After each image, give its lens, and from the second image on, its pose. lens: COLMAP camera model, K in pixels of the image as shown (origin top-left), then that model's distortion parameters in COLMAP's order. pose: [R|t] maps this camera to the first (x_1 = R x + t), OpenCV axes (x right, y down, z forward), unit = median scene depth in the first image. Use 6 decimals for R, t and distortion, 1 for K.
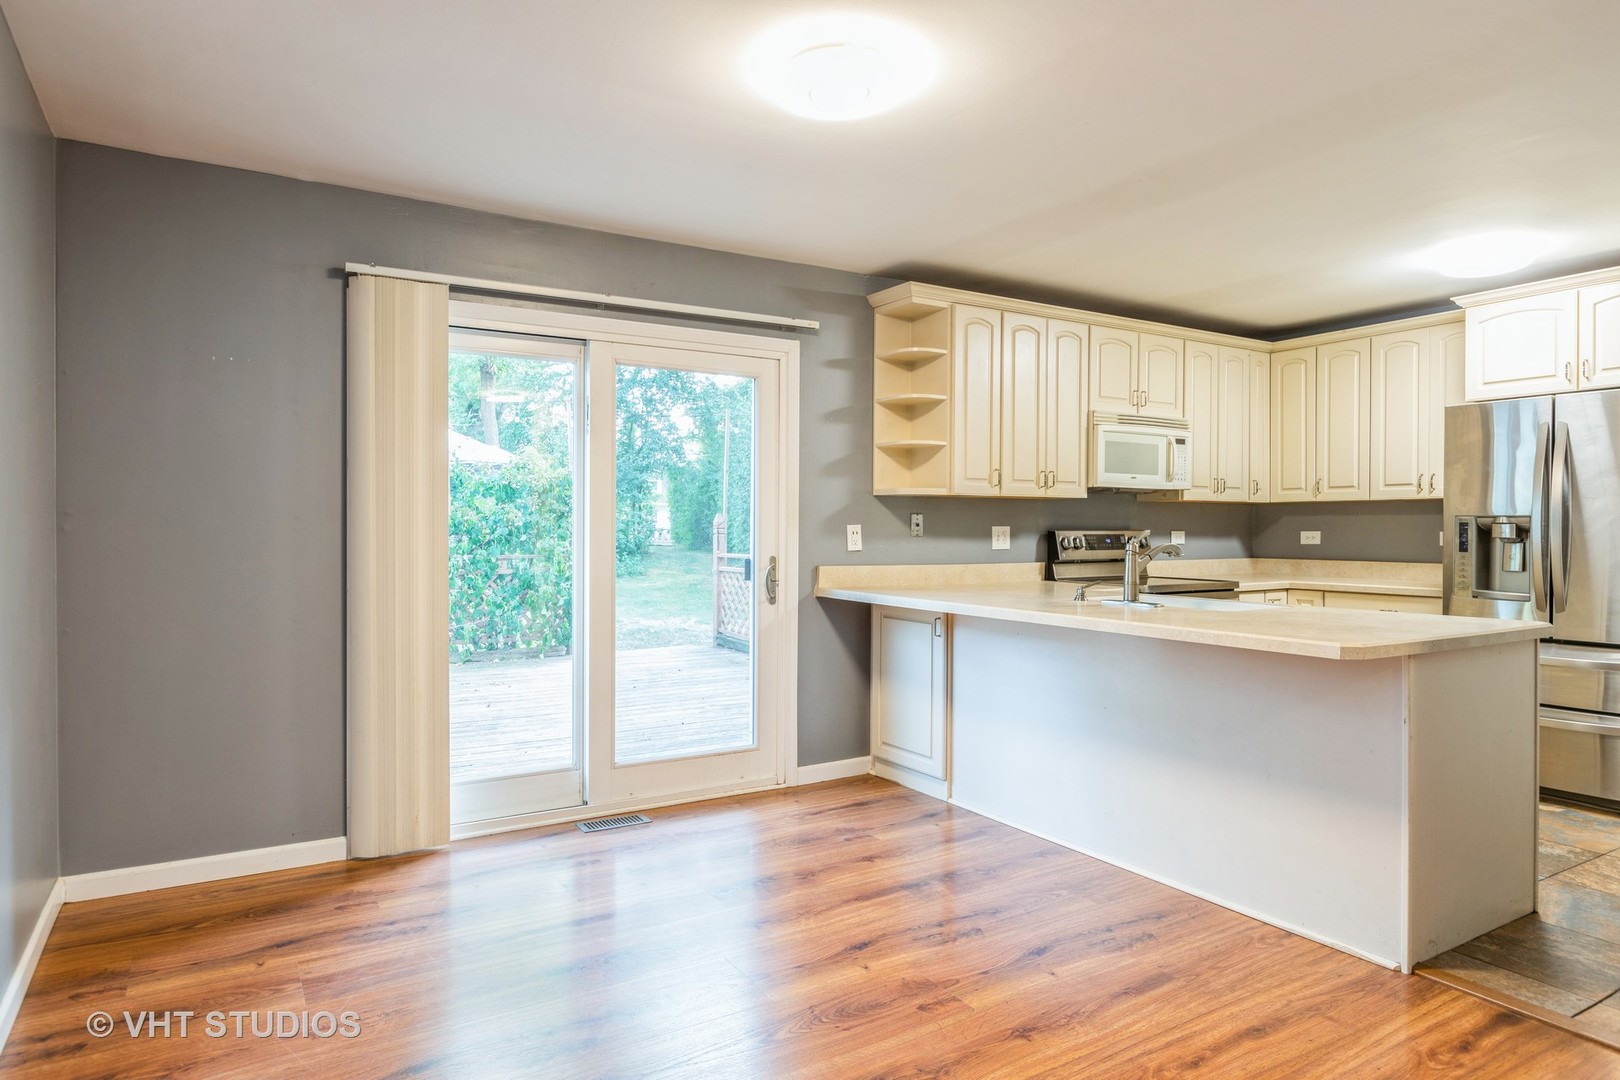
lens RADIAL K [[958.5, 0, 808.1], [0, 958.5, 539.5], [0, 0, 1]] dist [0.002874, 0.003162]
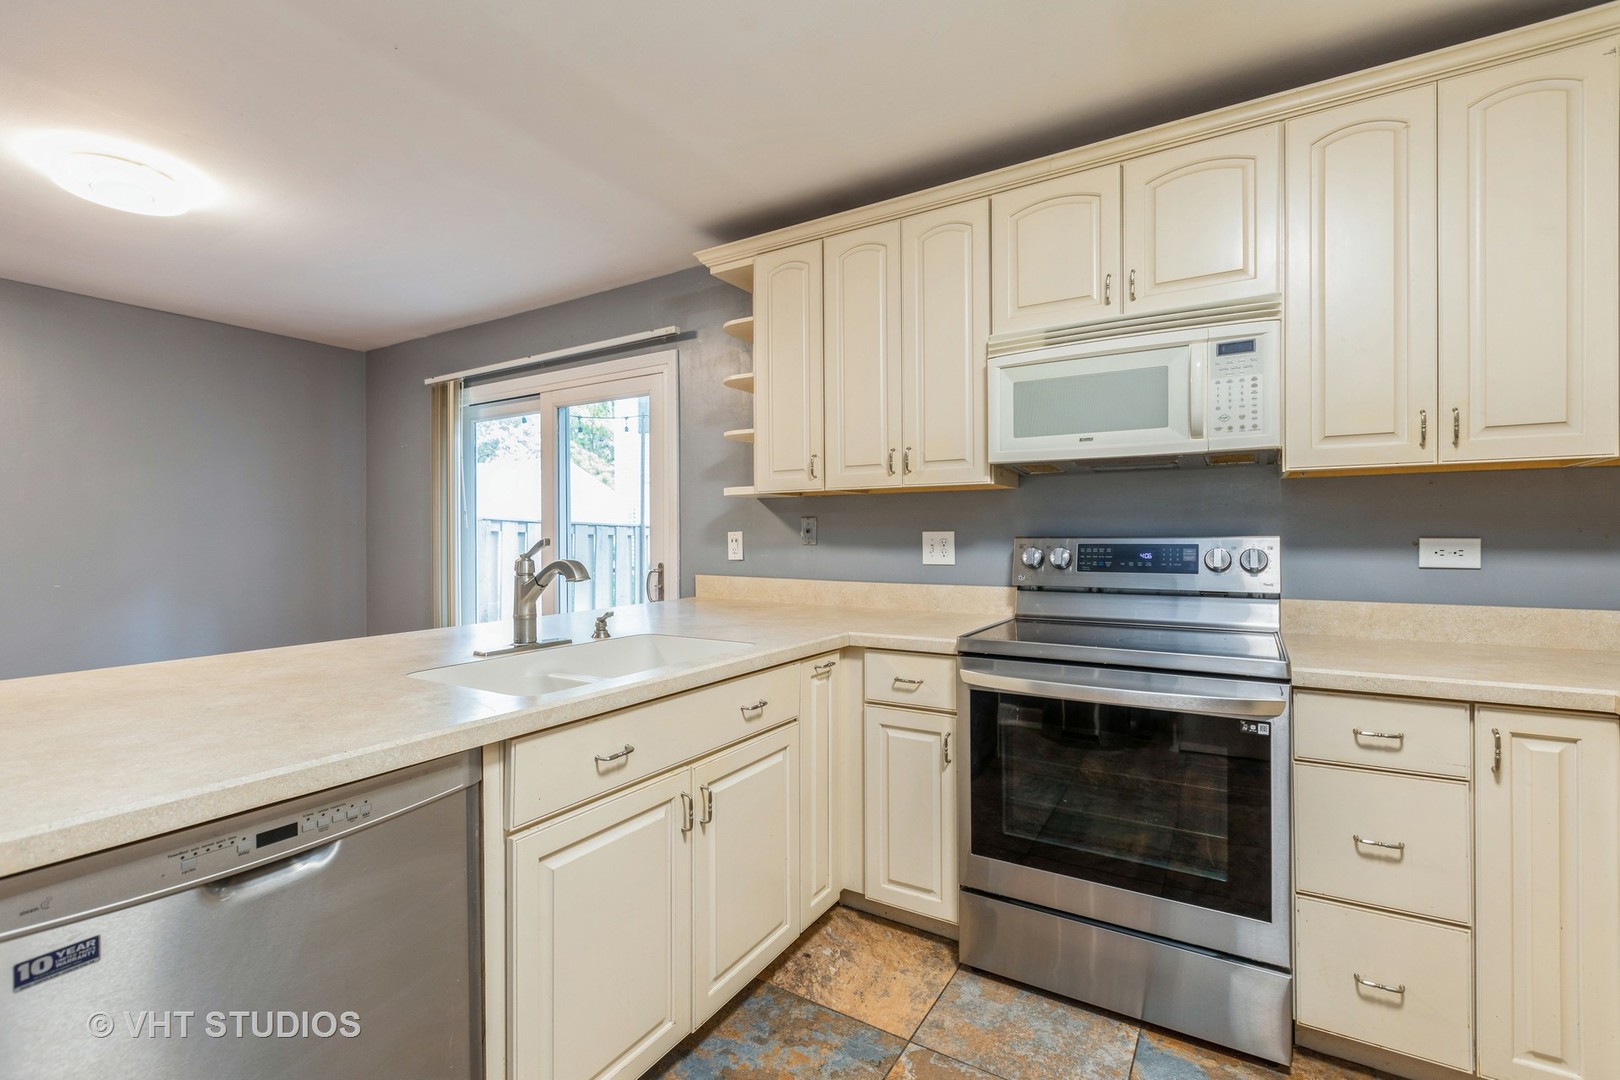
lens RADIAL K [[738.6, 0, 803.2], [0, 738.6, 539.8], [0, 0, 1]] dist [-0.002559, 0.001077]
pose [[0.440445, -0.000497, -0.897779, 0.657491], [-0.009946, 0.999936, -0.005433, -0.004172], [0.897724, 0.011322, 0.440412, 0.691718]]
